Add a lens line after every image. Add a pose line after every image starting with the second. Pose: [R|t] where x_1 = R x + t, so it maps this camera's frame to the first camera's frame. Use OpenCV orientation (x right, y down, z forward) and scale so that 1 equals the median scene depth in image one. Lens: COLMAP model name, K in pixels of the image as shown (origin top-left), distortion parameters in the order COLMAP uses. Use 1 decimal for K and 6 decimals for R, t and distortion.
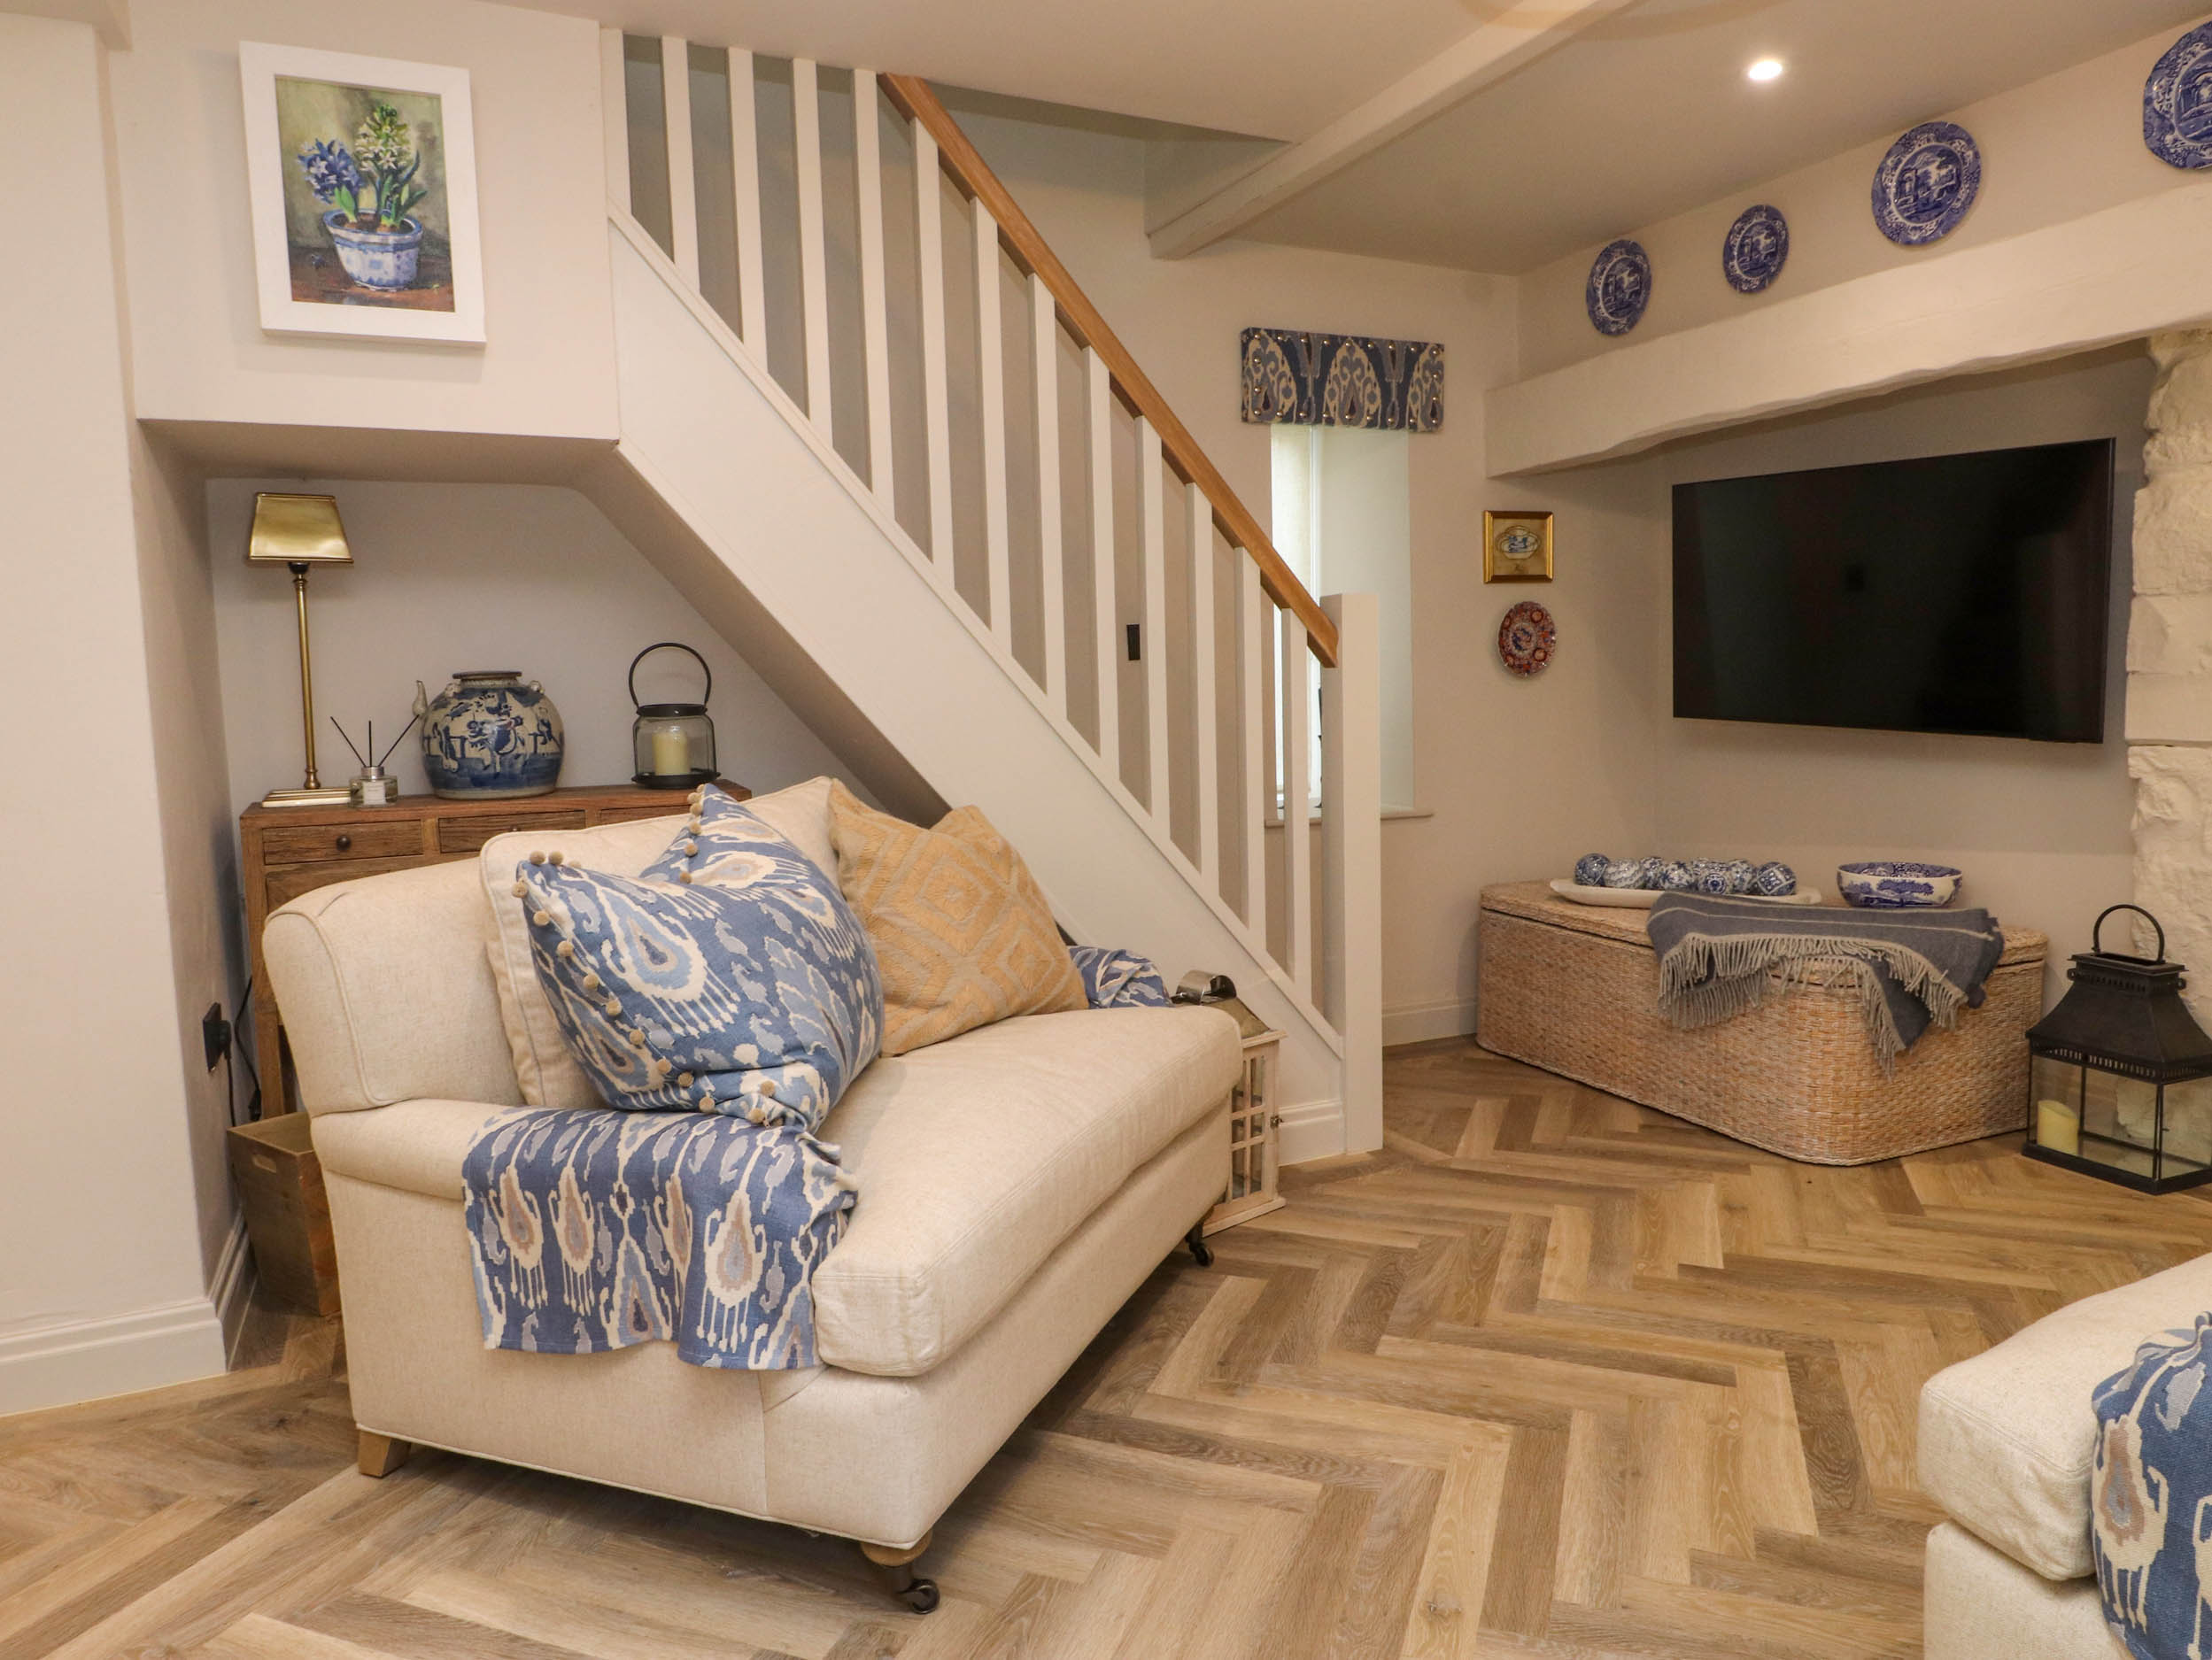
lens RADIAL K [[1464.7, 0, 1112.2], [0, 1464.7, 824.8], [0, 0, 1]] dist [0.019028, -0.020495]
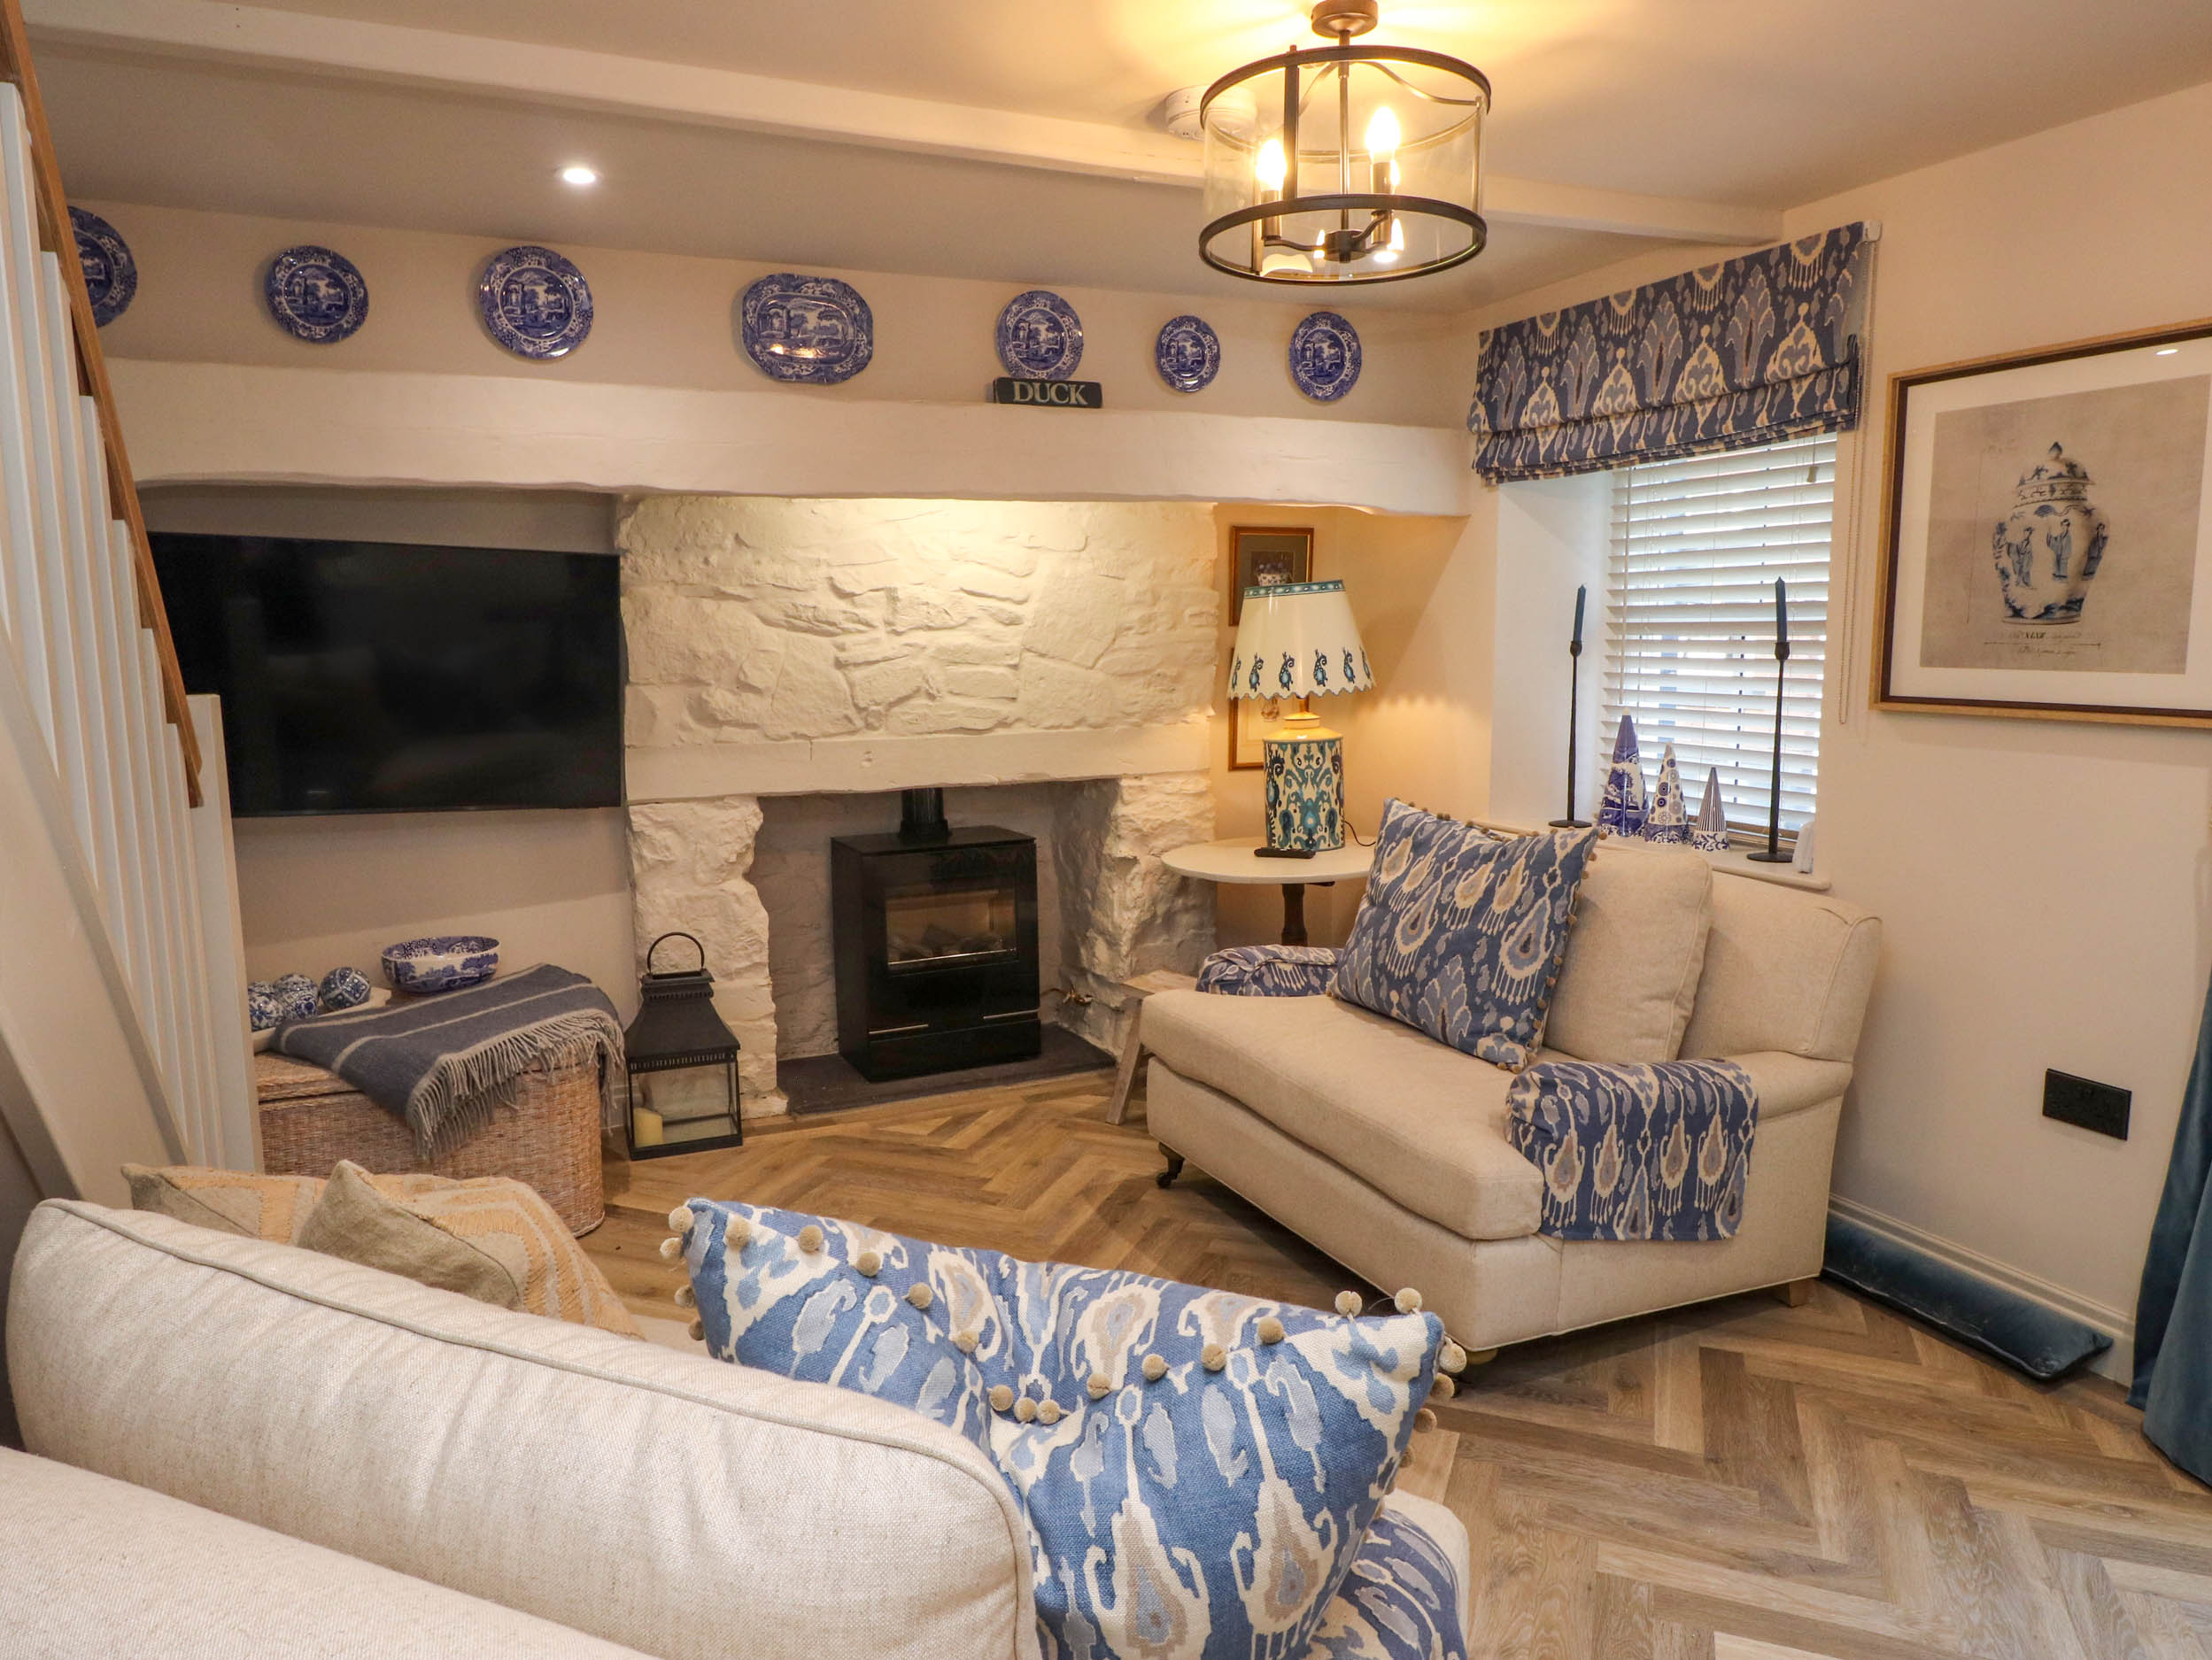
lens RADIAL K [[1464.7, 0, 1084.0], [0, 1464.7, 821.2], [0, 0, 1]] dist [0.019028, -0.020495]
pose [[0.014109, -0.111516, 0.993662, -0.527677], [0.110200, 0.987881, 0.109302, -0.135883], [-0.993809, 0.107960, 0.026227, 0.608483]]
